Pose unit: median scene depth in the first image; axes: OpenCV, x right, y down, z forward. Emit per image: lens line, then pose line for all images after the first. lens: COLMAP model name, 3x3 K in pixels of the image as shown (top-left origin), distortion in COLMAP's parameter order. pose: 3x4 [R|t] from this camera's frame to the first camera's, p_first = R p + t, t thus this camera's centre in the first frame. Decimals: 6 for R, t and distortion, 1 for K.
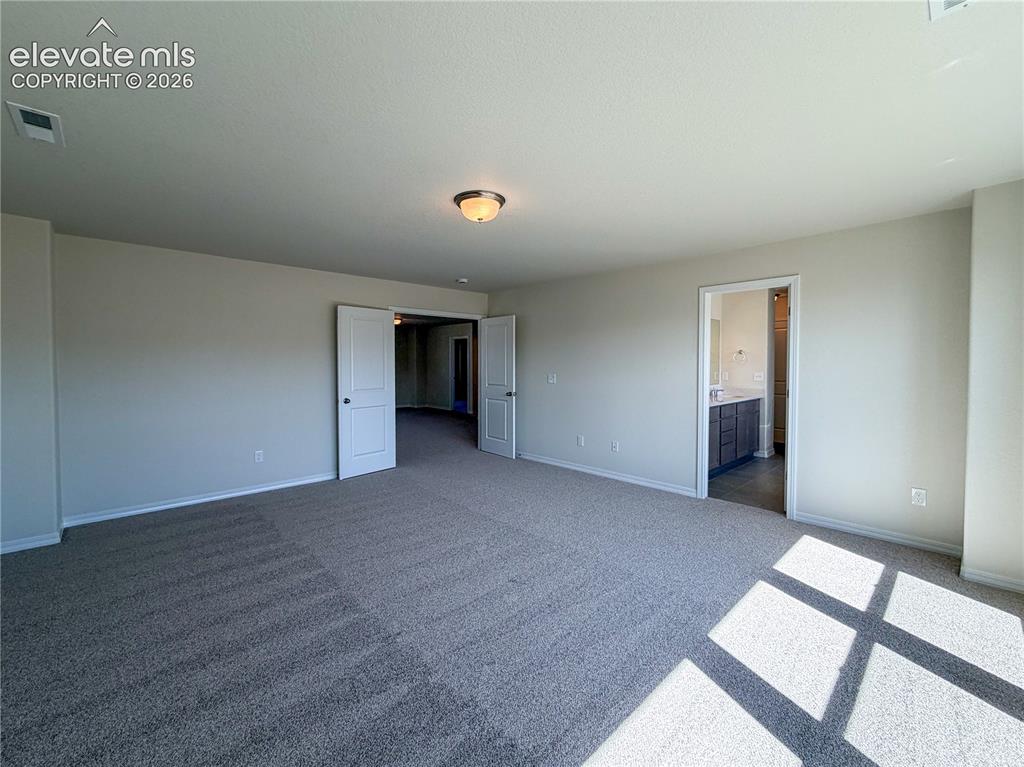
lens RADIAL K [[417.3, 0, 511.8], [0, 417.3, 380.5], [0, 0, 1]] dist [0.001271, 0.000175]
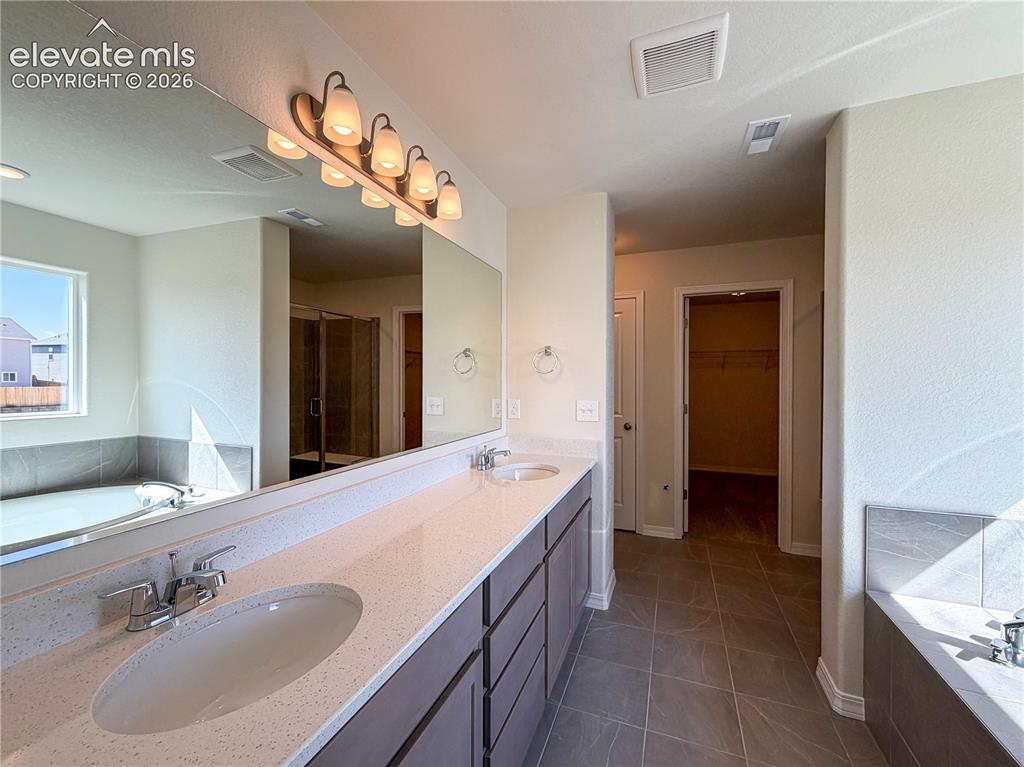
lens RADIAL K [[417.3, 0, 508.8], [0, 417.3, 385.1], [0, 0, 1]] dist [0.001271, 0.000175]
pose [[0.934834, -0.000071, 0.355085, 0.368818], [0.008332, 0.999729, -0.021737, -0.027557], [-0.354988, 0.023279, 0.934581, 0.637588]]
